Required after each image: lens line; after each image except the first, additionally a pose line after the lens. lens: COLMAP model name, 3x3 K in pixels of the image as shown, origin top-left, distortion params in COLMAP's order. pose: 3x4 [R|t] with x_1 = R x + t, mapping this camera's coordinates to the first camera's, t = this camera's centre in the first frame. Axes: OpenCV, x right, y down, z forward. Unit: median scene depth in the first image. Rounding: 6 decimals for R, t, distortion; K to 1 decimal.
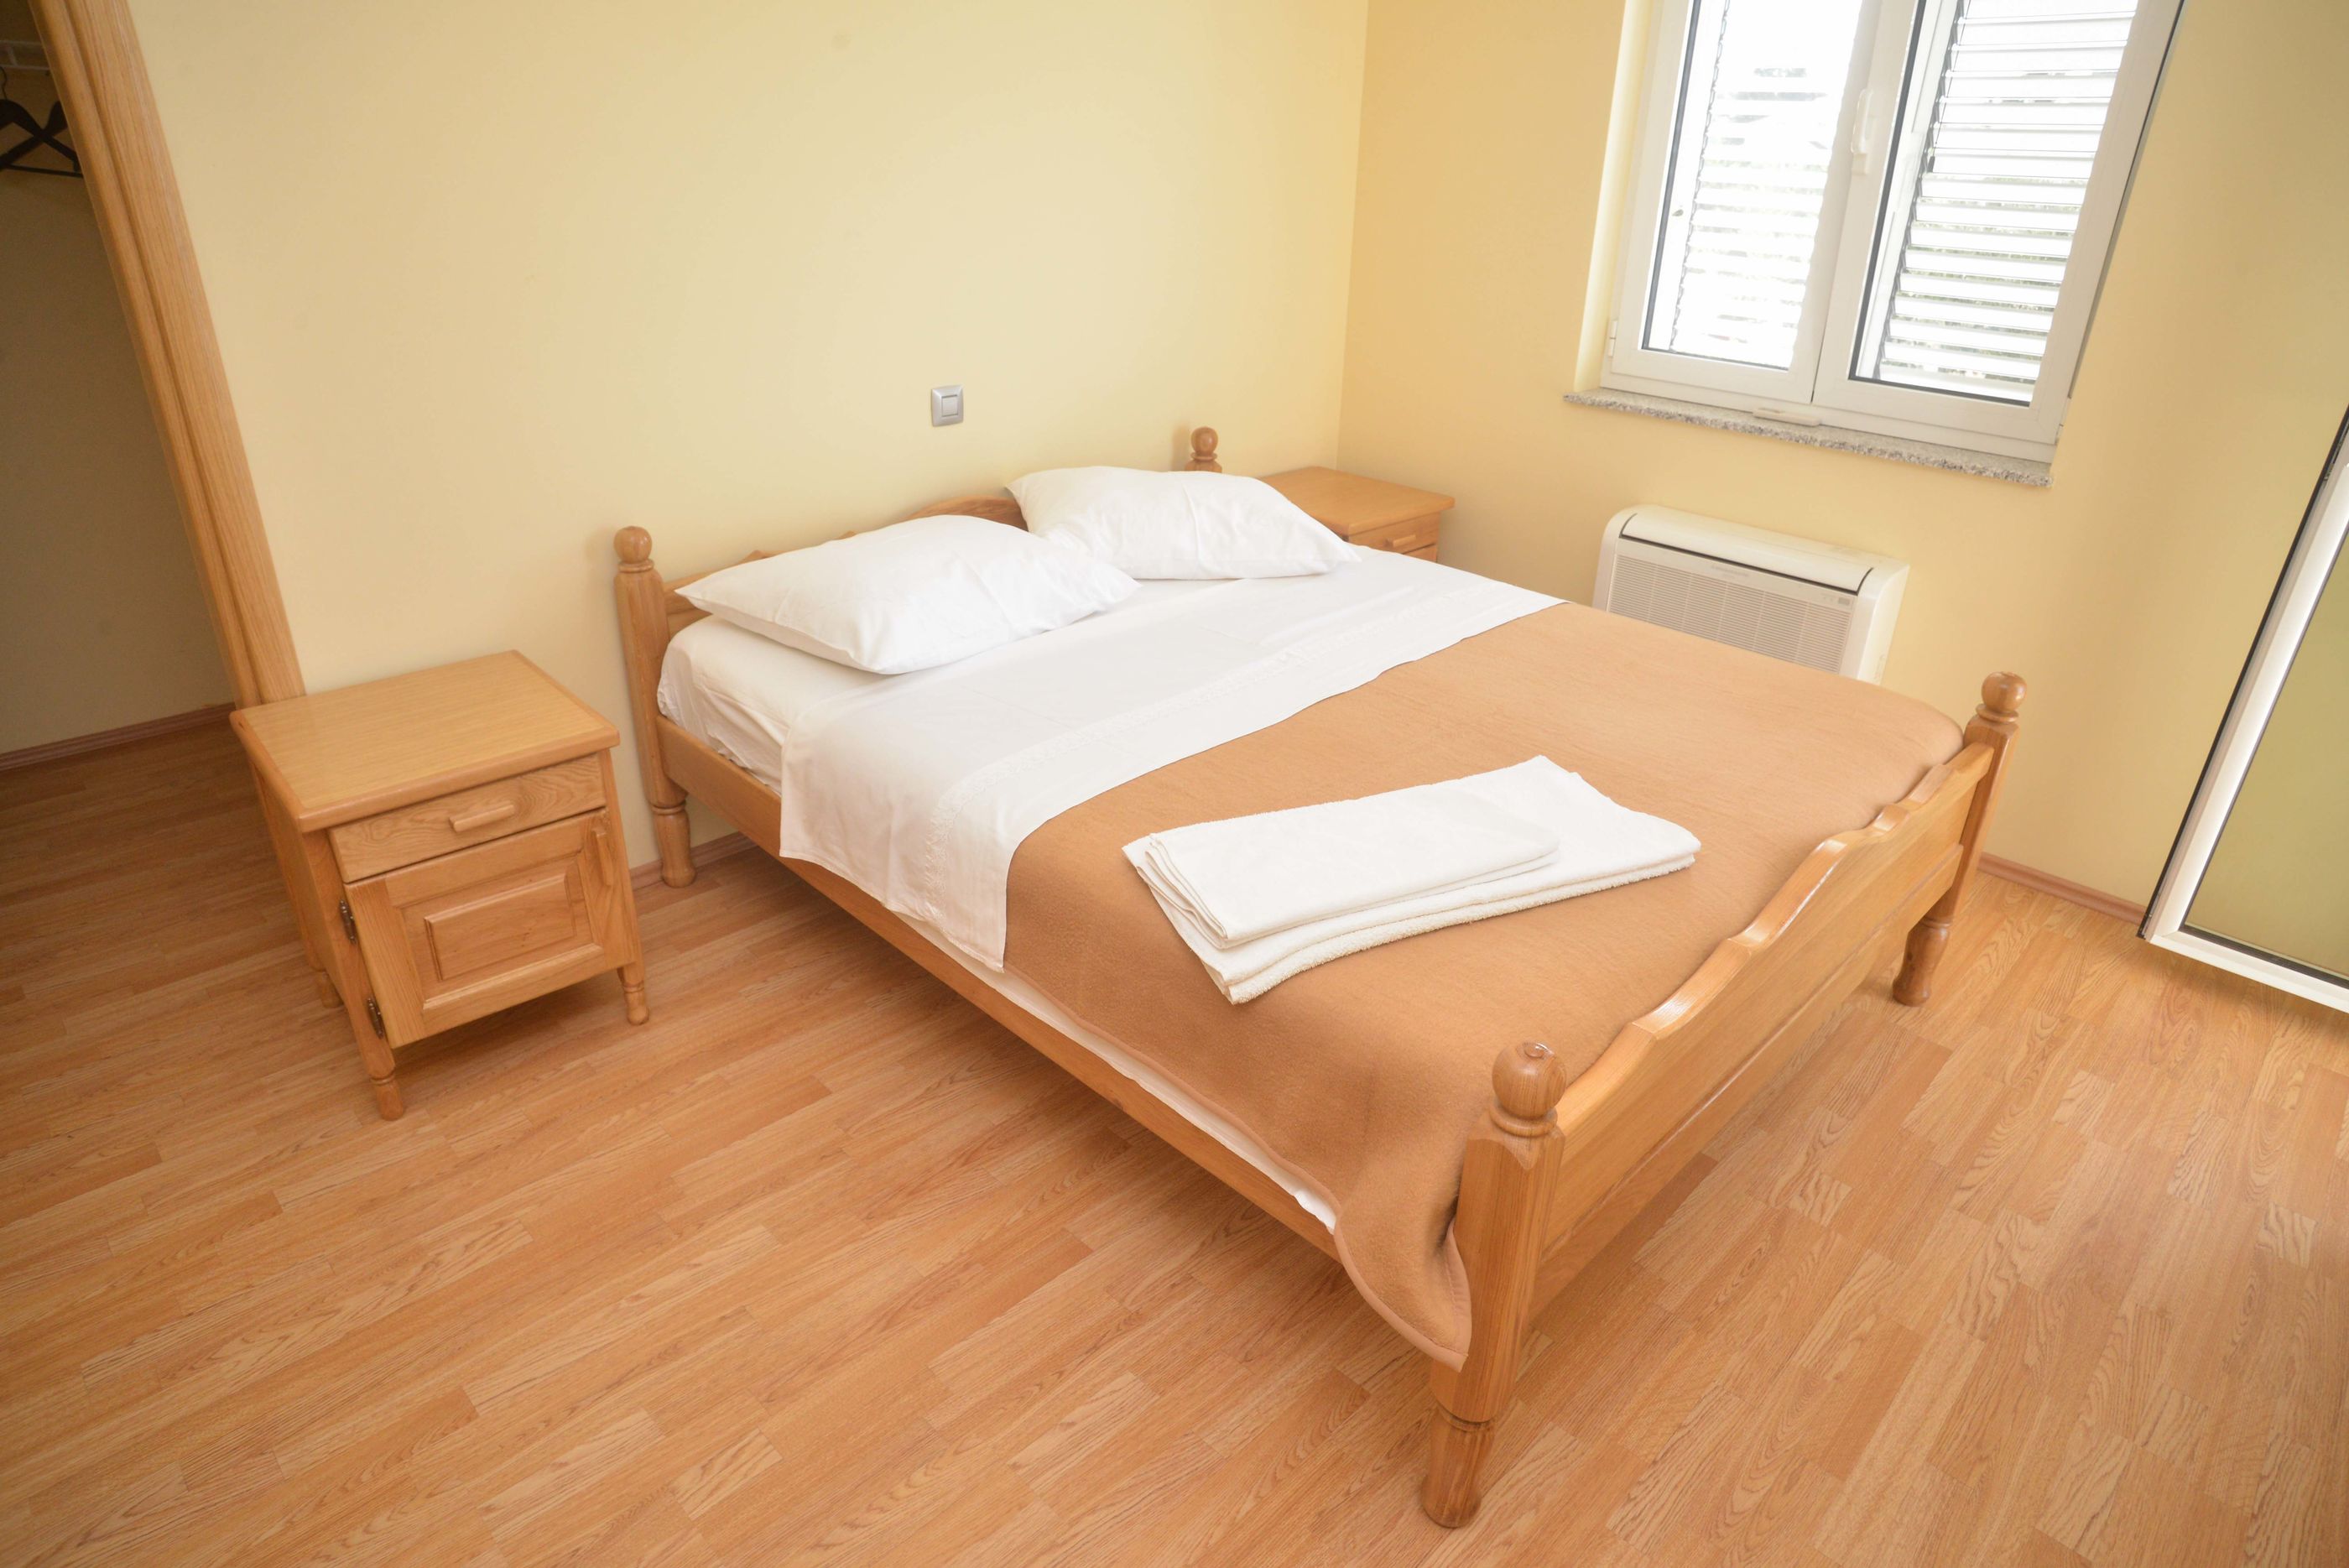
lens RADIAL K [[1340.8, 0, 1157.5], [0, 1340.8, 778.8], [0, 0, 1]] dist [-0.118354, 0.060008]
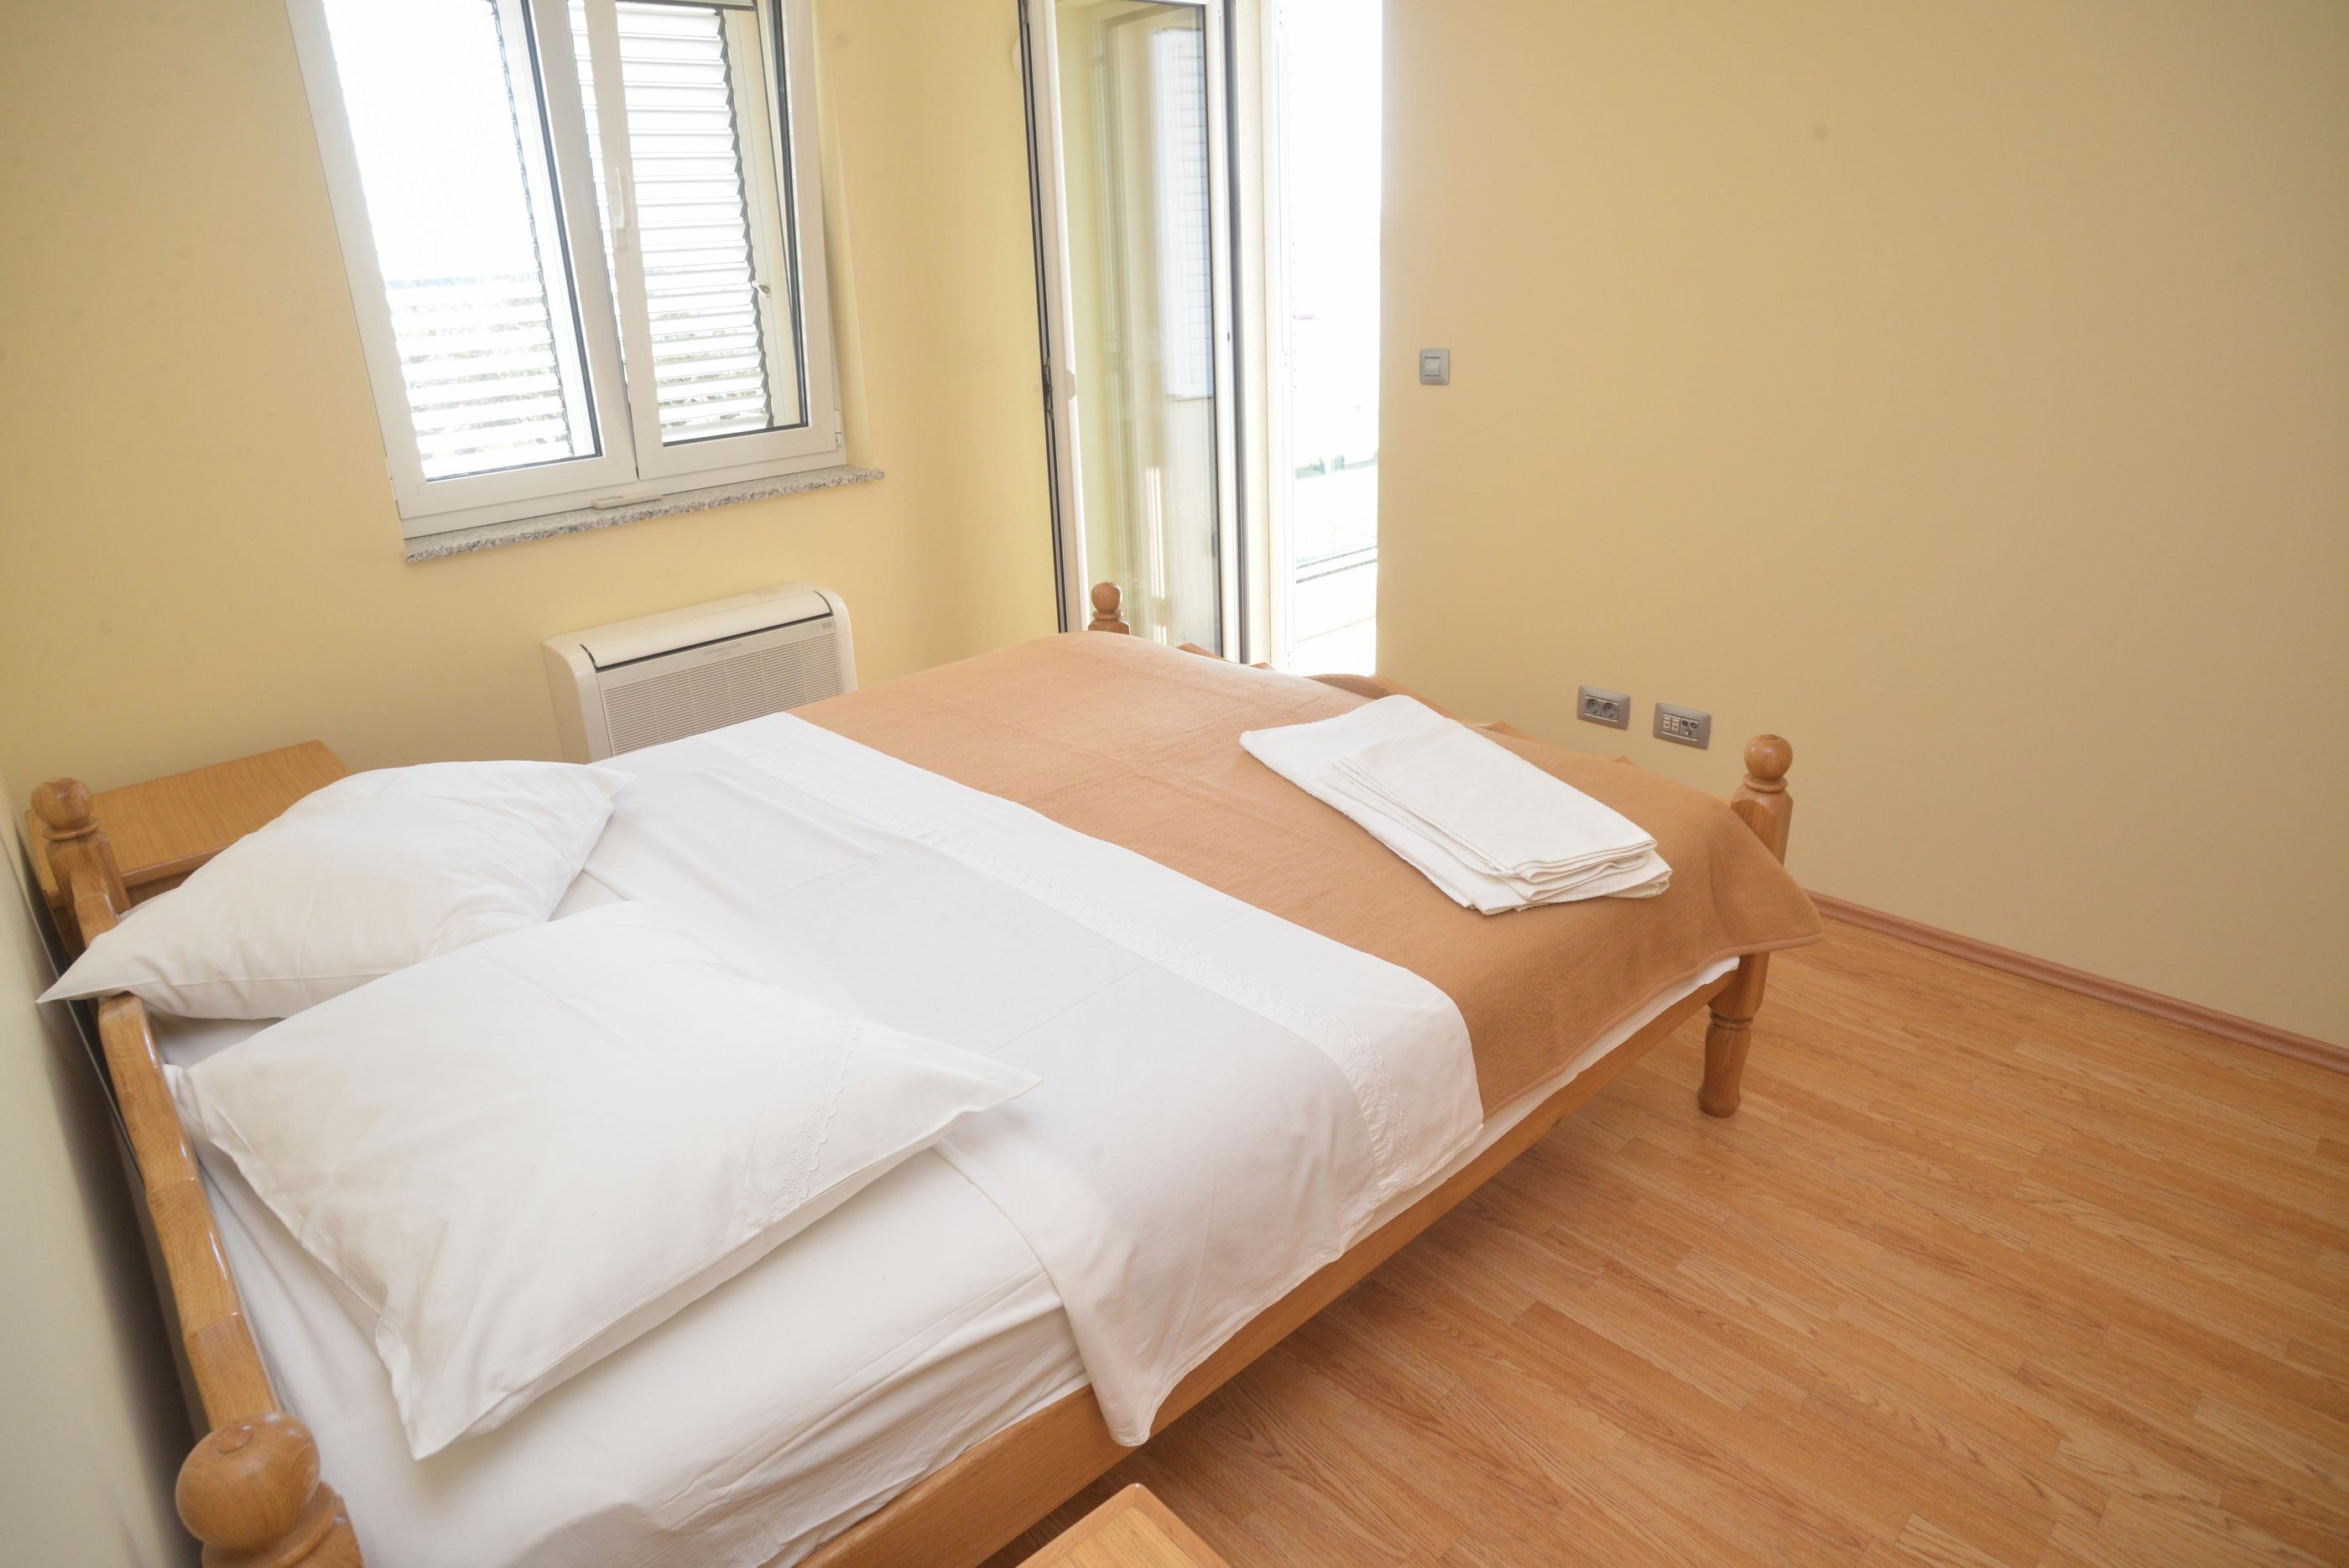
lens RADIAL K [[1340.8, 0, 1157.5], [0, 1340.8, 778.8], [0, 0, 1]] dist [-0.118354, 0.060008]
pose [[0.026540, -0.390918, 0.920043, -0.762019], [0.468403, 0.817940, 0.334023, -0.394465], [-0.883116, 0.422086, 0.204815, 0.853603]]
